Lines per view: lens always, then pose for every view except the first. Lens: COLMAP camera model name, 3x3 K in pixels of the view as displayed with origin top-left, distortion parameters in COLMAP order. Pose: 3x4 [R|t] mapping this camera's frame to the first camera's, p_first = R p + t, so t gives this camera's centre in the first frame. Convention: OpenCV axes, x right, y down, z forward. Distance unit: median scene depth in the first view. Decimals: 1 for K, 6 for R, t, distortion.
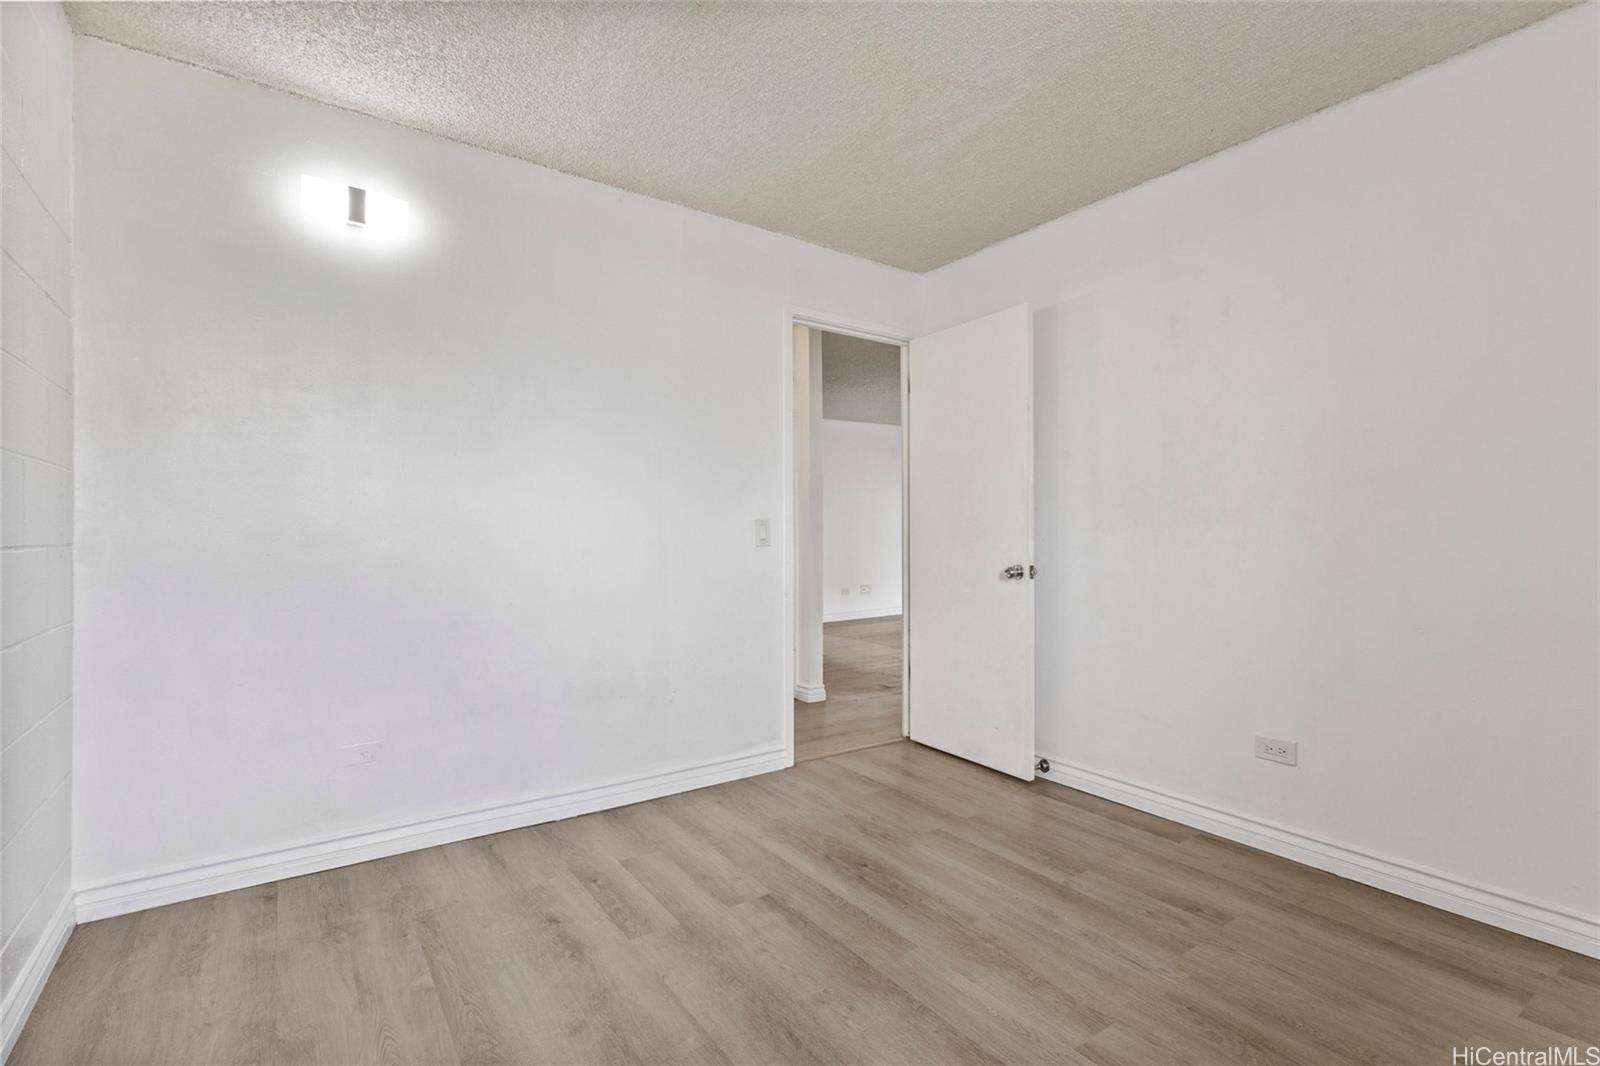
lens RADIAL K [[733.0, 0, 785.0], [0, 733.0, 529.0], [0, 0, 1]] dist [-0.002705, 0.000629]
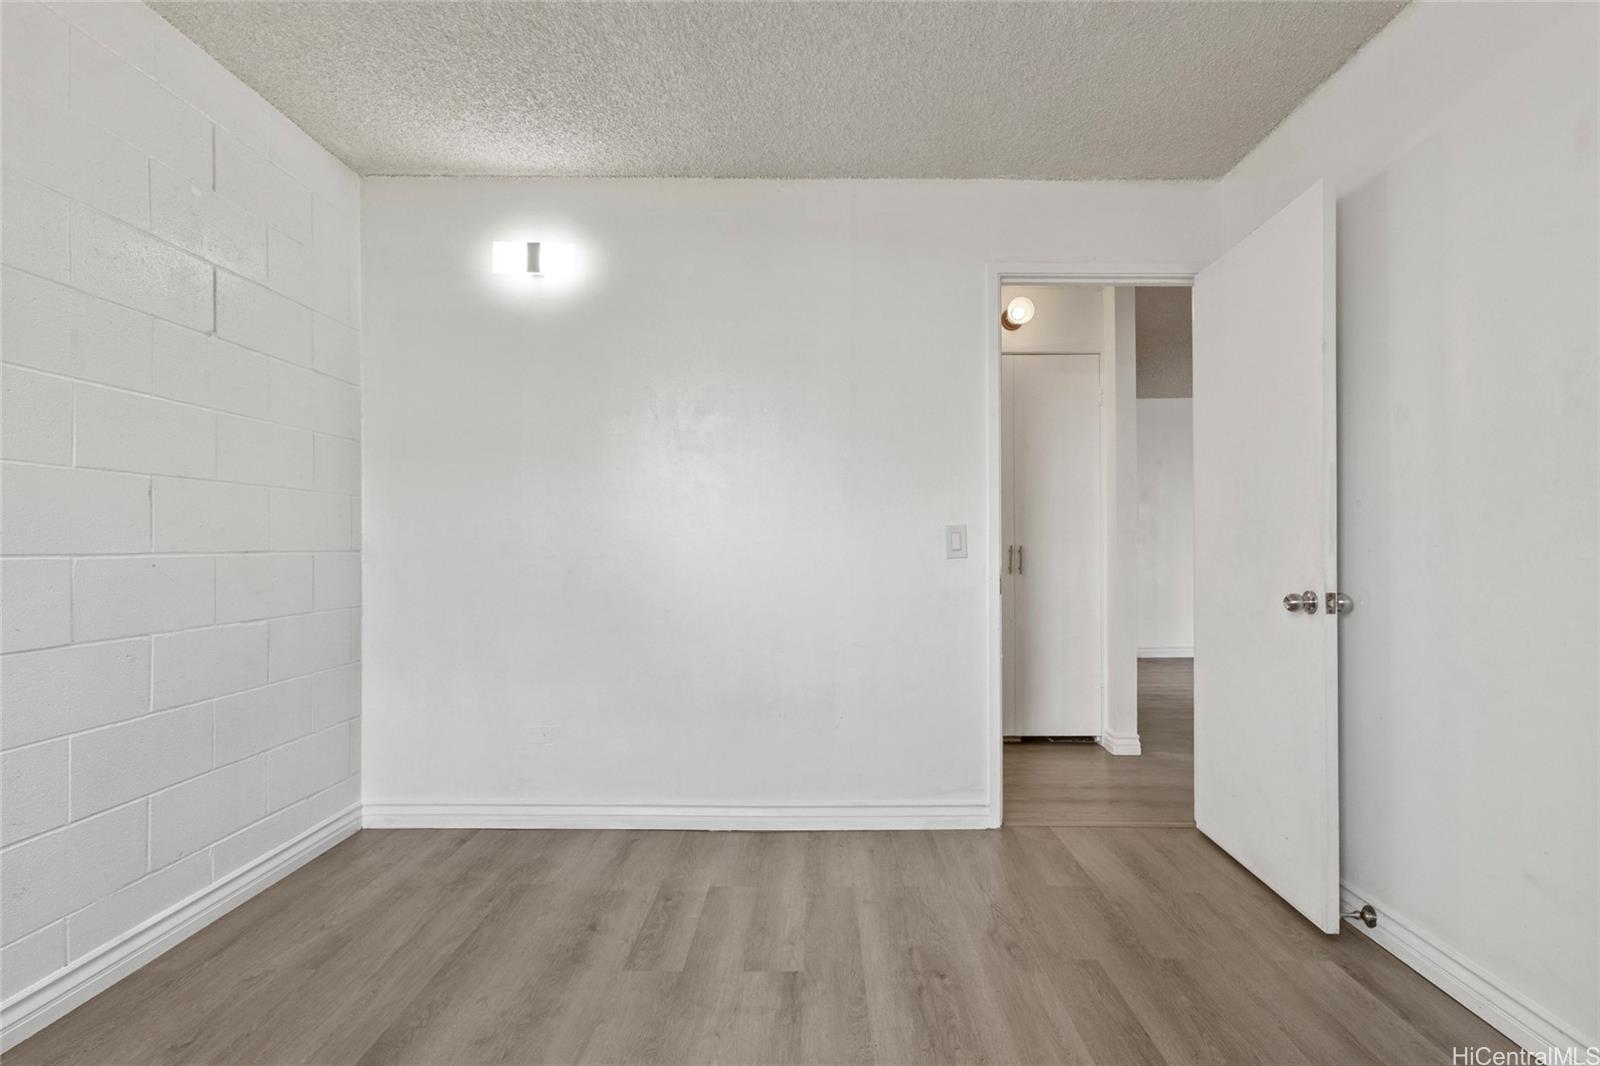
lens RADIAL K [[744.4, 0, 808.3], [0, 744.4, 541.8], [0, 0, 1]] dist [0.001922, 0.000265]
pose [[0.821019, -0.002053, -0.570897, 0.396119], [0.003047, 0.999995, 0.000786, 0.004602], [0.570893, -0.002384, 0.821021, 0.256122]]
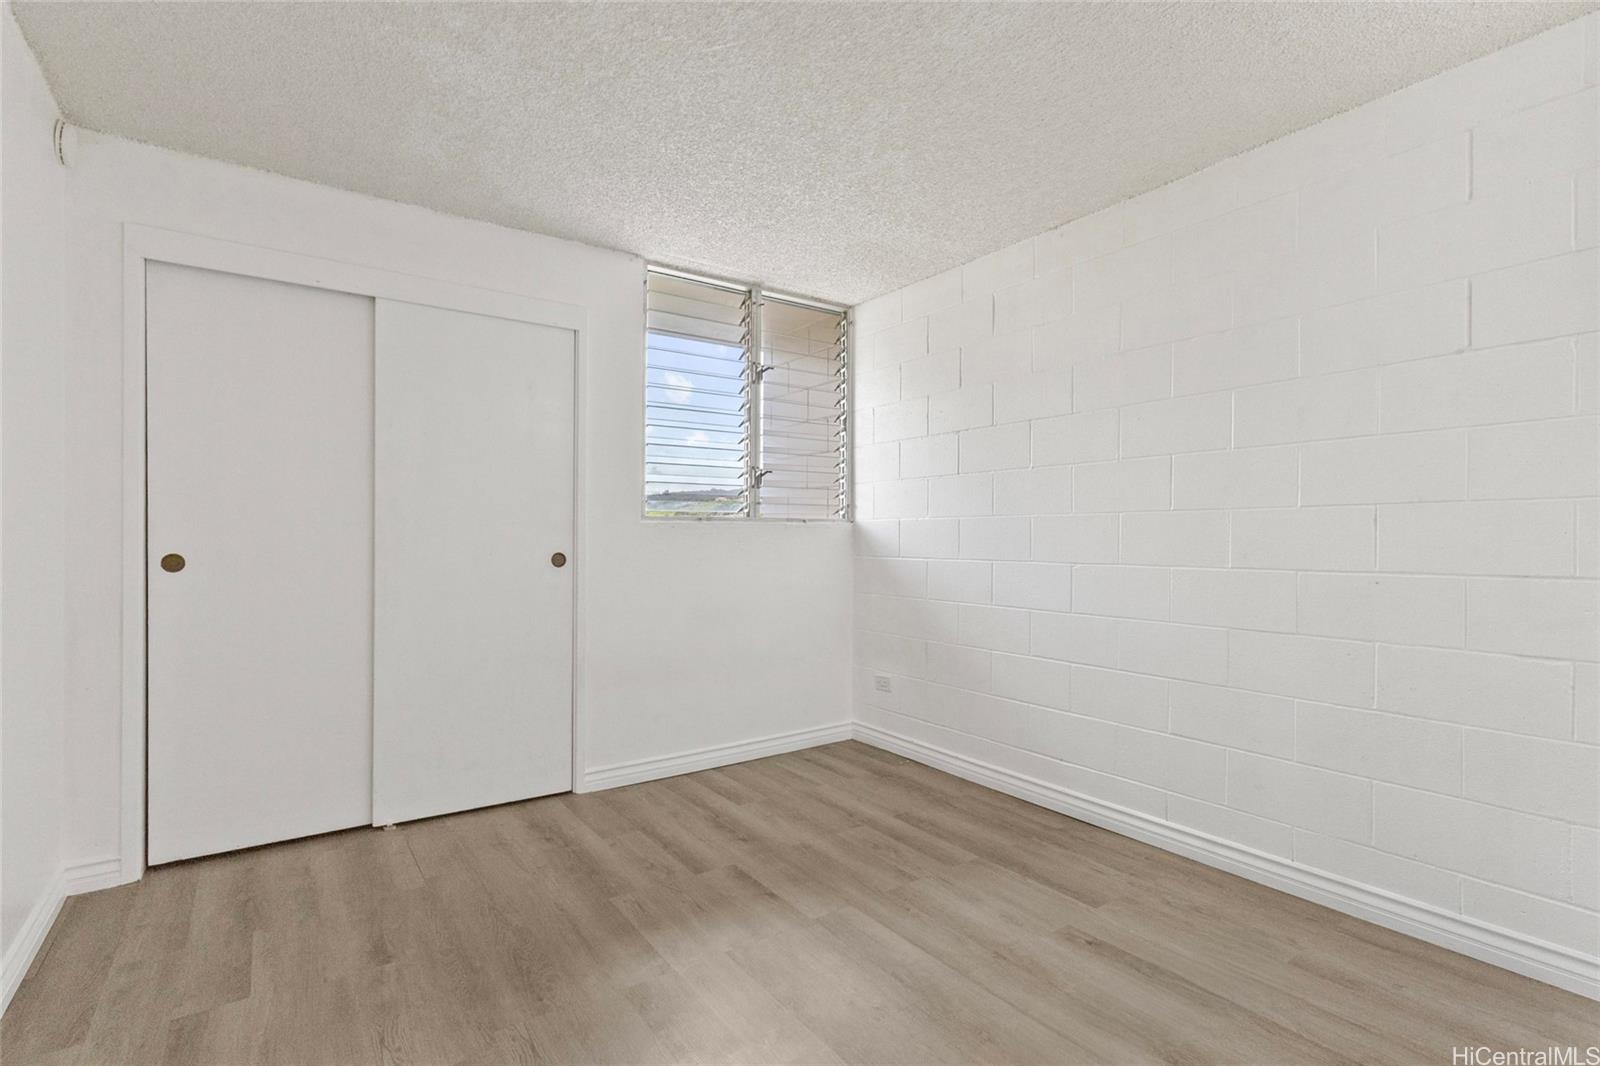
lens RADIAL K [[736.0, 0, 795.8], [0, 736.0, 542.5], [0, 0, 1]] dist [0.002676, 0.001084]
pose [[-0.999763, -0.003239, -0.021523, 0.122781], [-0.003162, 0.999989, -0.003580, -0.014294], [0.021535, -0.003511, -0.999762, 1.323917]]
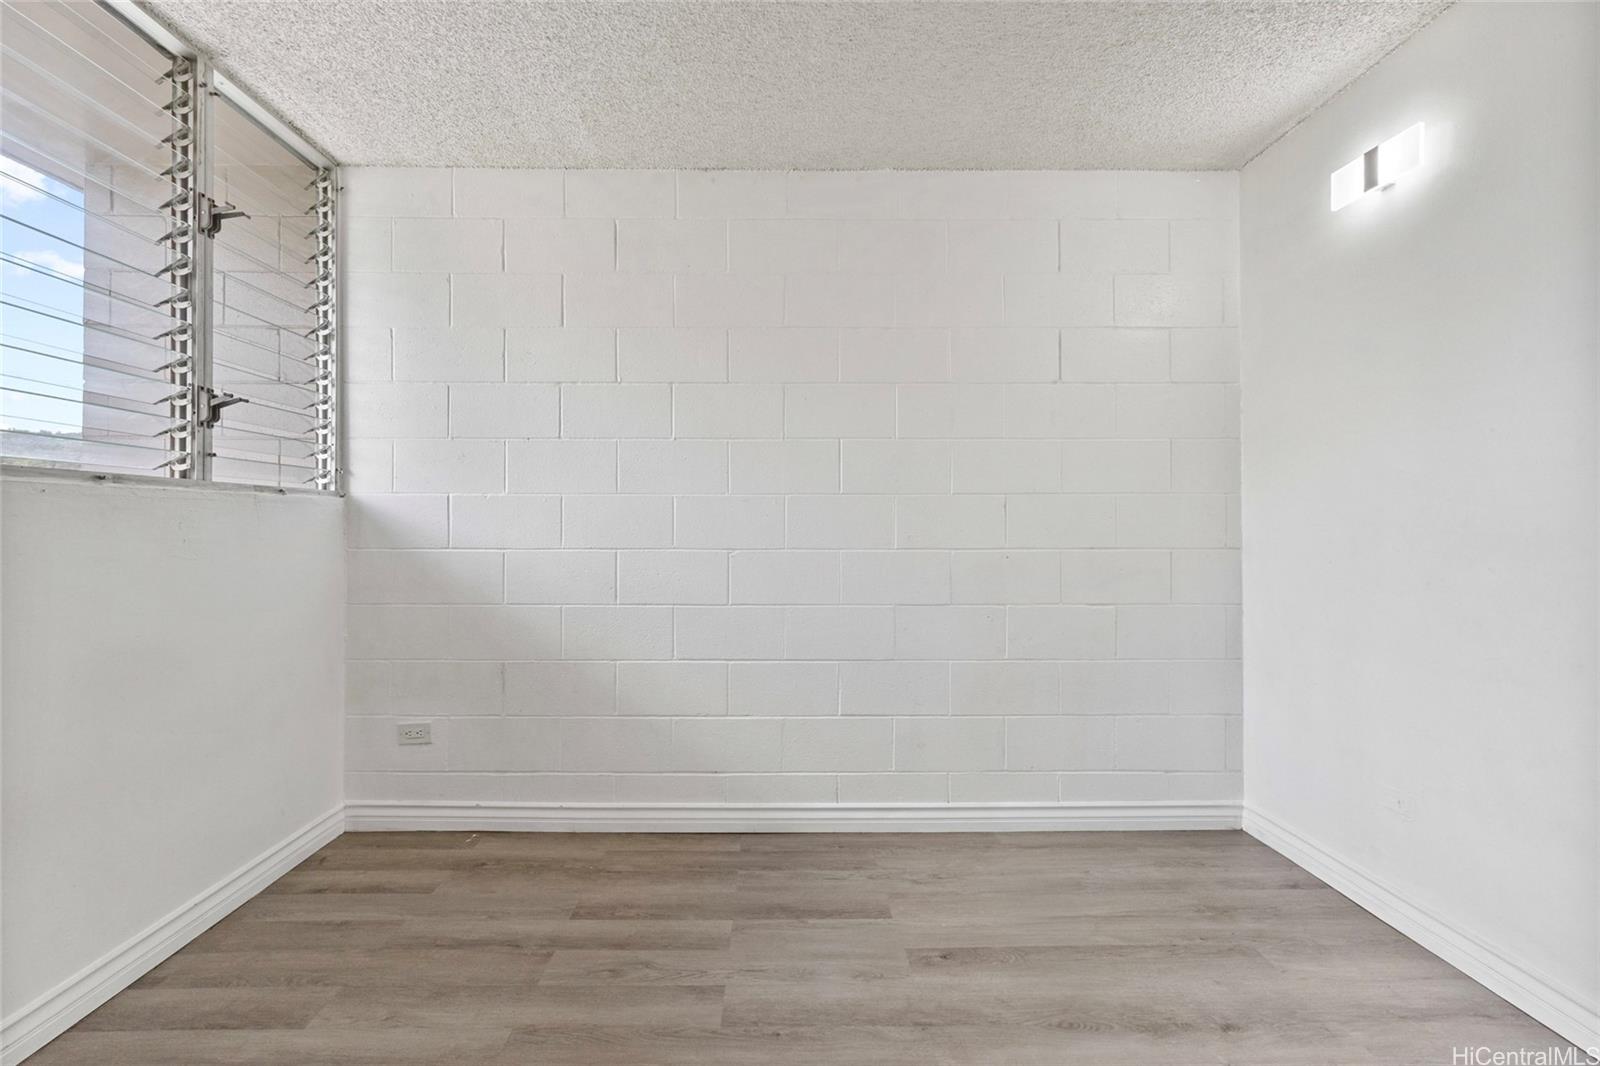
lens RADIAL K [[733.0, 0, 785.0], [0, 733.0, 529.0], [0, 0, 1]] dist [-0.002705, 0.000629]
pose [[-0.554189, -0.001651, -0.832389, 0.483792], [0.006392, 0.999960, -0.006239, -0.009054], [0.832366, -0.008778, -0.554157, 0.809190]]
